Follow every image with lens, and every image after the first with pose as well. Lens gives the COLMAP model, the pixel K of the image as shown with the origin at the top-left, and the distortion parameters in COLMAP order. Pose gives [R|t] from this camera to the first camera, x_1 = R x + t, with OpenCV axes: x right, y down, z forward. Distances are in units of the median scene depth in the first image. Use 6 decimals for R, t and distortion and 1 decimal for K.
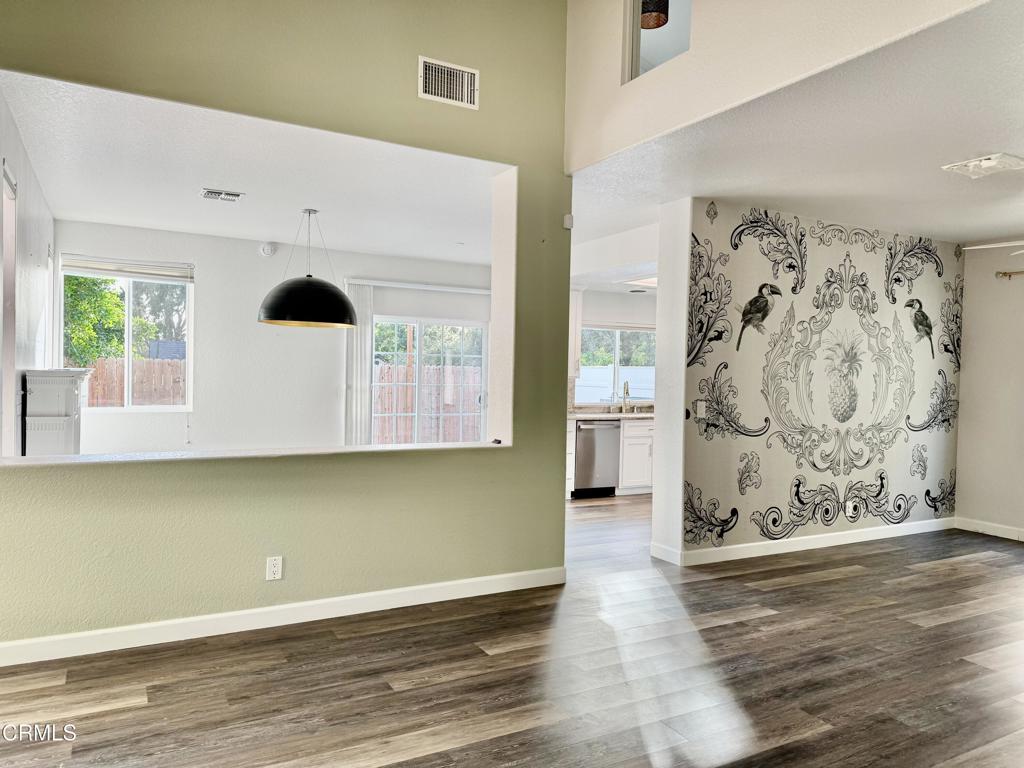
lens RADIAL K [[711.2, 0, 510.9], [0, 711.2, 386.9], [0, 0, 1]] dist [0.059347, -0.083540]
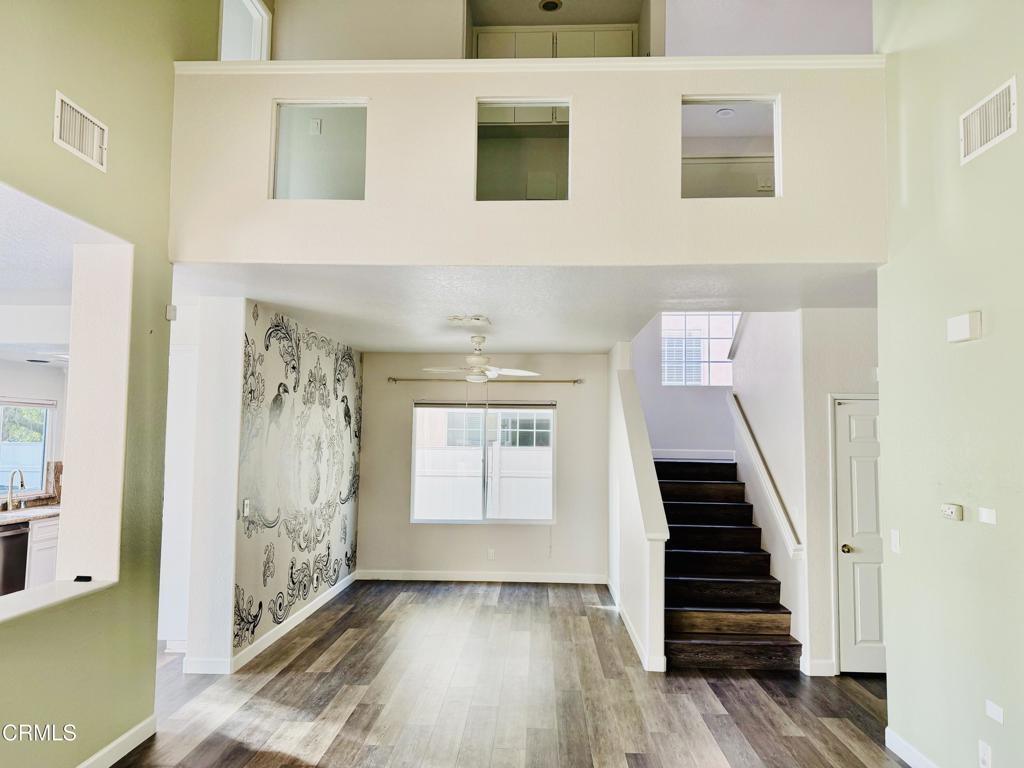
lens RADIAL K [[711.2, 0, 510.9], [0, 711.2, 386.9], [0, 0, 1]] dist [0.059347, -0.083540]
pose [[0.522559, 0.045065, 0.851411, -0.367284], [0.020168, 0.997669, -0.065184, -0.058691], [-0.852365, 0.051234, 0.520432, 0.140141]]
